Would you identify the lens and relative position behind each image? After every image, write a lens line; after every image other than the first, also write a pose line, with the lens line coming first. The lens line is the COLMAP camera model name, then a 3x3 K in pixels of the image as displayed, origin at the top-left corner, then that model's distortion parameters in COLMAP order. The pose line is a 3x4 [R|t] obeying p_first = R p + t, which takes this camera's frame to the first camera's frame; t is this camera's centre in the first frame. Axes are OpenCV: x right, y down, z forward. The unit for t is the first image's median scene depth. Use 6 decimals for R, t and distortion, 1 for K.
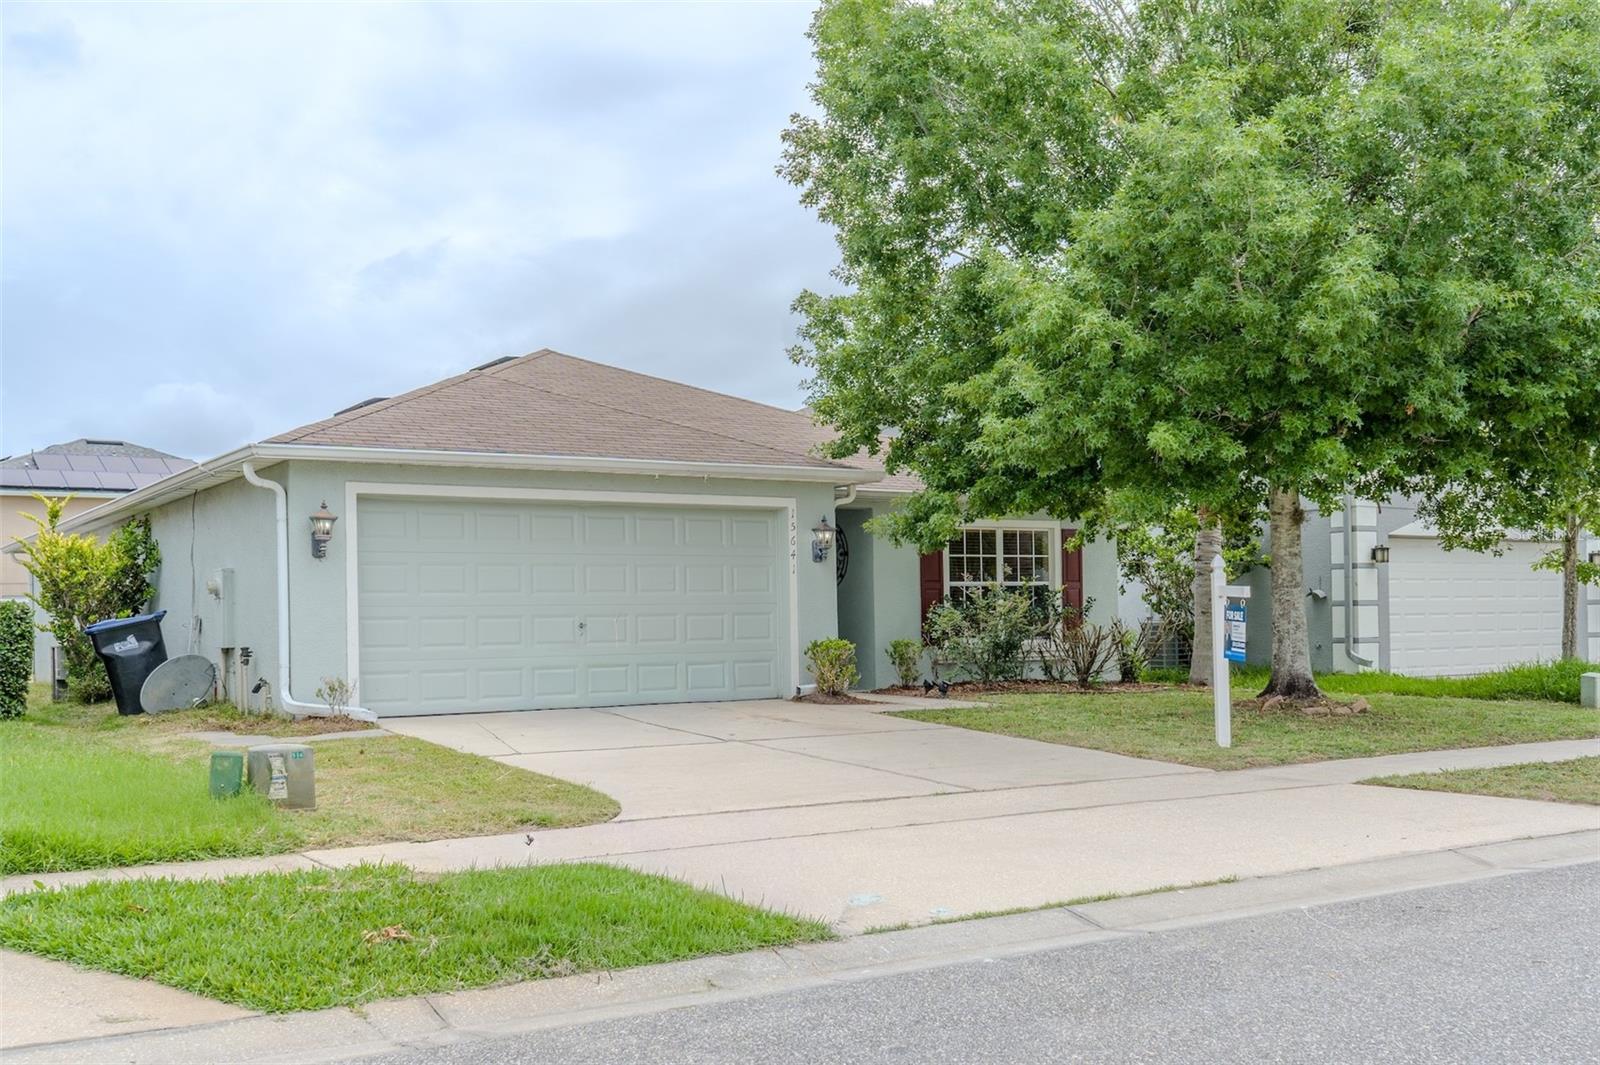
lens RADIAL K [[1598.7, 0, 800.0], [0, 1598.7, 532.5], [0, 0, 1]] dist [0.130162, 0.000536]
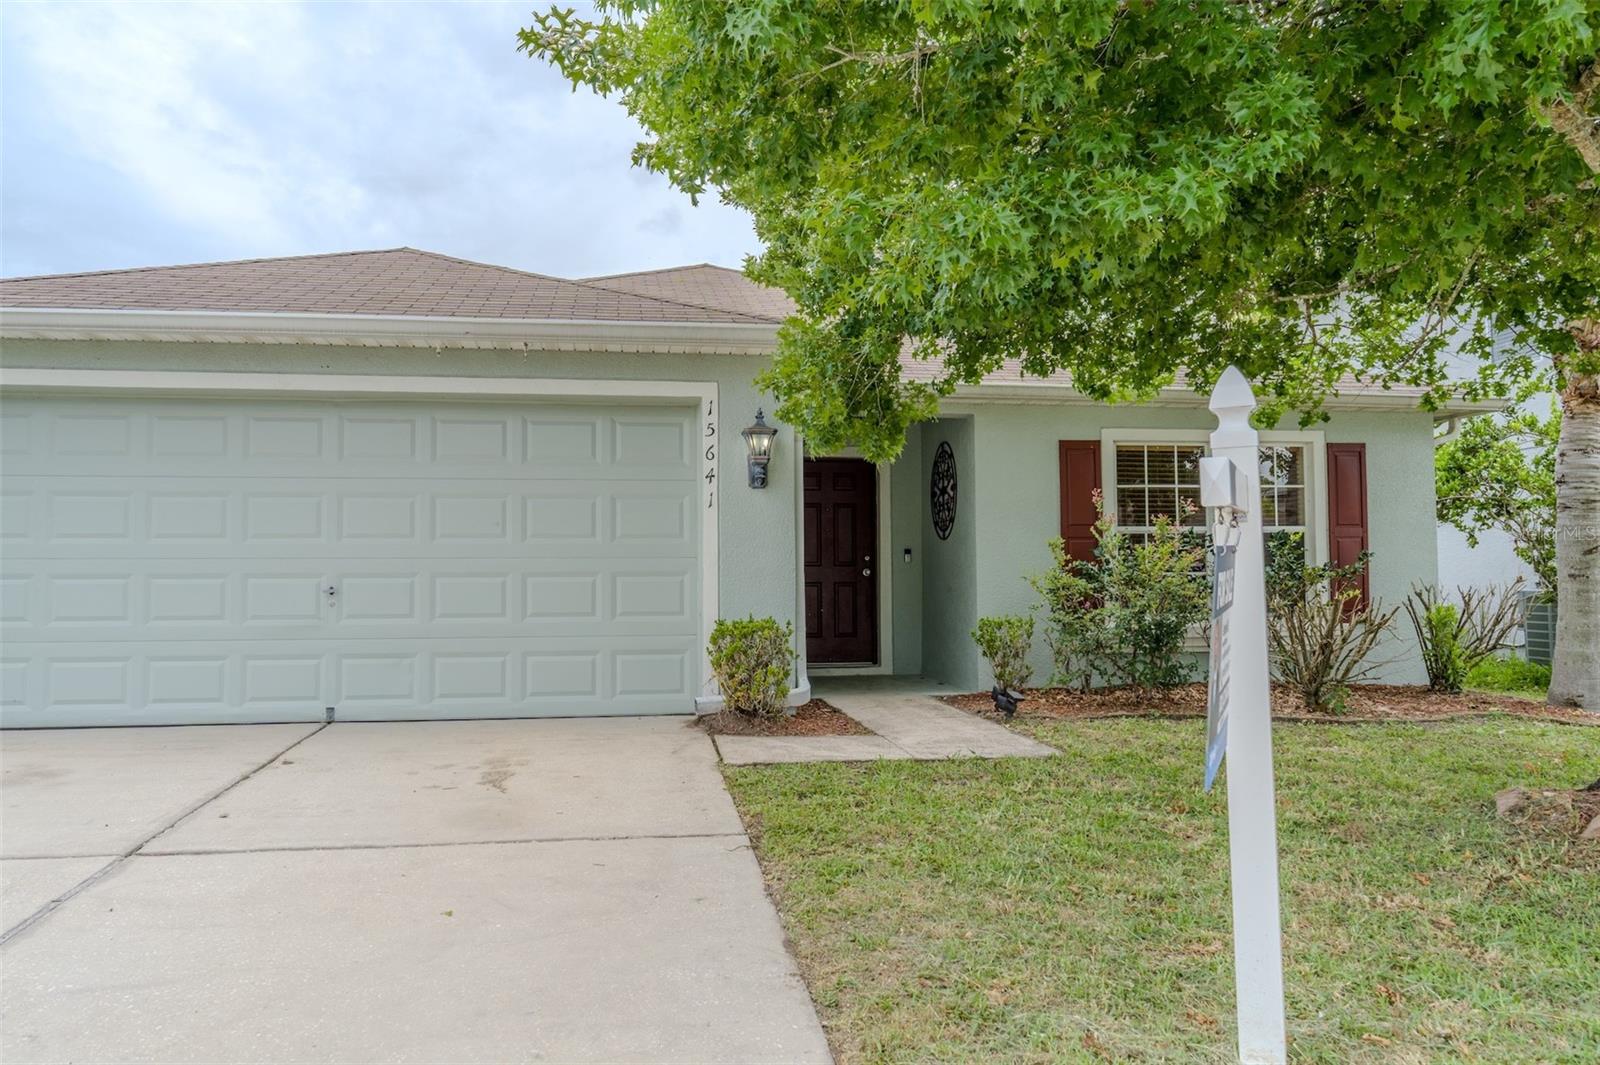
lens RADIAL K [[1197.5, 0, 798.5], [0, 1197.5, 513.4], [0, 0, 1]] dist [0.002621, -0.000222]
pose [[0.909919, -0.014798, -0.414522, 0.210528], [0.015254, 0.999881, -0.002211, 0.029263], [0.414505, -0.004311, 0.910037, 0.603617]]
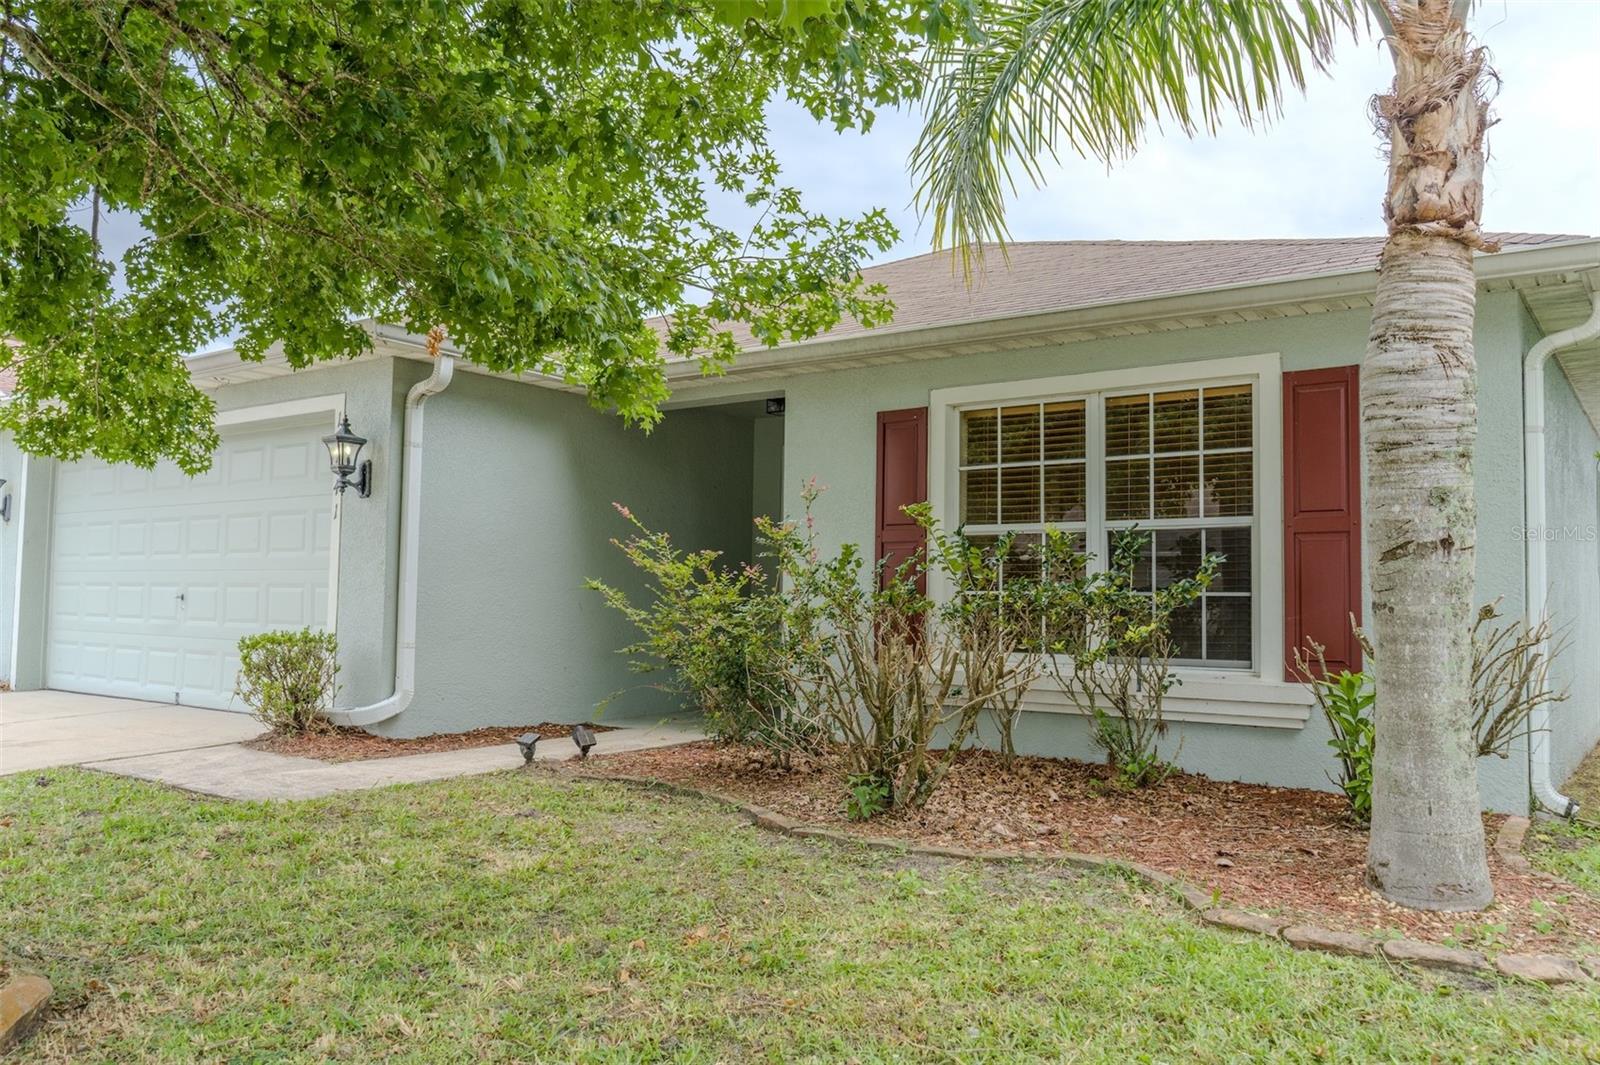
lens RADIAL K [[1197.5, 0, 798.5], [0, 1197.5, 513.4], [0, 0, 1]] dist [0.002621, -0.000222]
pose [[0.368998, -0.045564, -0.928313, 0.468544], [0.032321, 0.998823, -0.036178, 0.045461], [0.928868, -0.016654, 0.370036, 0.991812]]
